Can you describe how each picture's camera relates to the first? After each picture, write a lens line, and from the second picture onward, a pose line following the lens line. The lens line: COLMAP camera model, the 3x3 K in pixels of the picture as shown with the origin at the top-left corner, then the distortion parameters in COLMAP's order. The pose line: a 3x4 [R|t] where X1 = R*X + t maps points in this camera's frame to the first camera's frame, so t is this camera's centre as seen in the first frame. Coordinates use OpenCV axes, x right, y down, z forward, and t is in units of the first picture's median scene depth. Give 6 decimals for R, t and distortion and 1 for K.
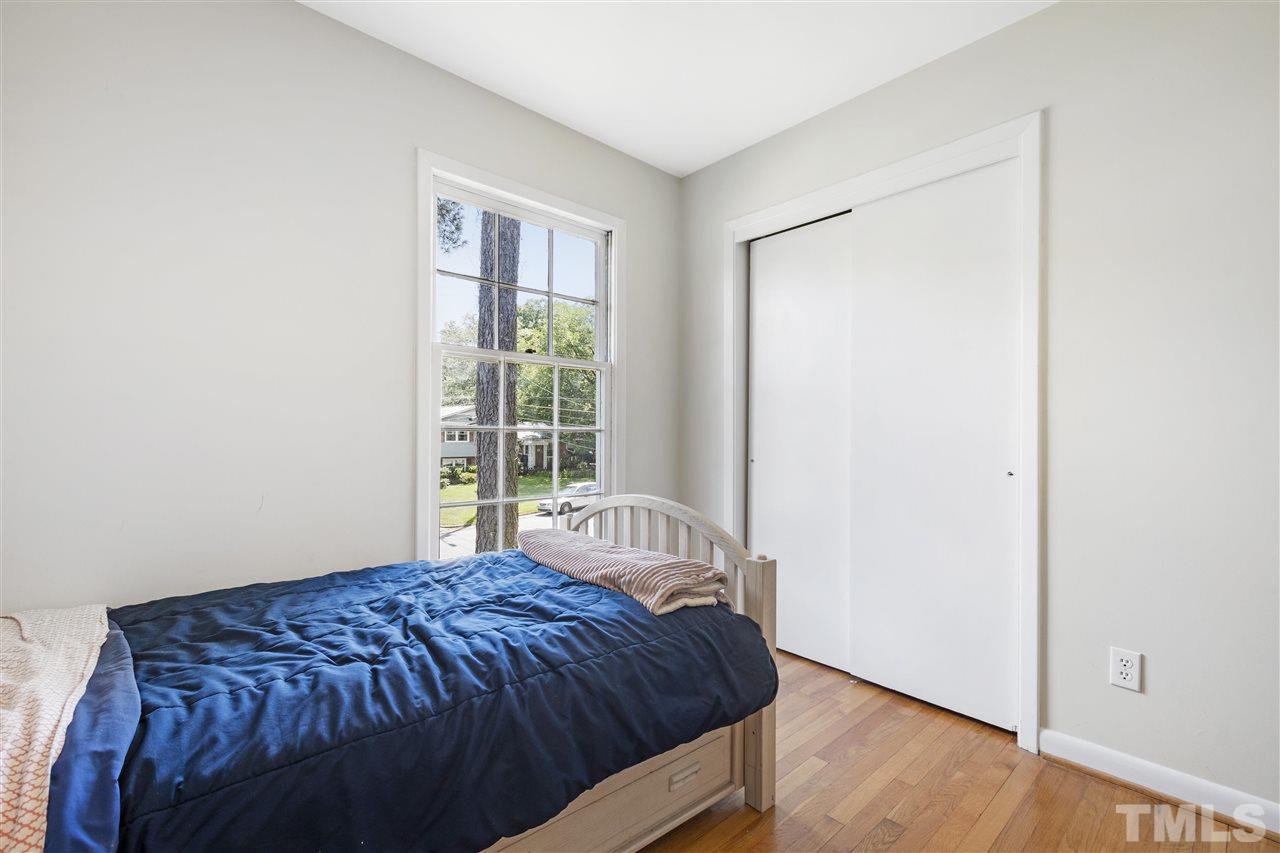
lens RADIAL K [[559.1, 0, 641.6], [0, 559.1, 431.1], [0, 0, 1]] dist [0.003939, -0.001464]
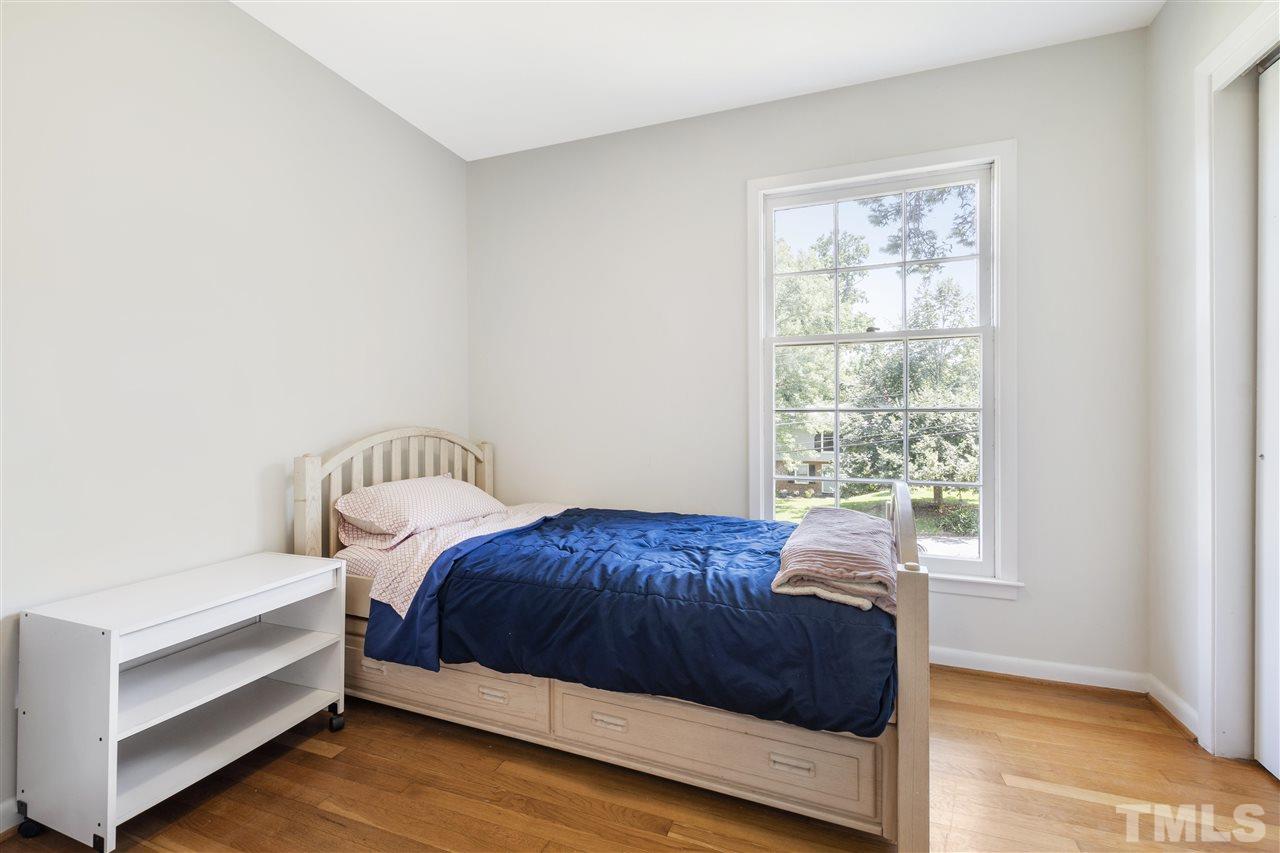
lens RADIAL K [[559.1, 0, 642.7], [0, 559.1, 421.3], [0, 0, 1]] dist [0.003939, -0.001464]
pose [[0.454202, -0.000219, -0.890899, 0.758199], [0.010784, 0.999928, 0.005252, 0.012366], [0.890833, -0.011993, 0.454172, 0.309895]]
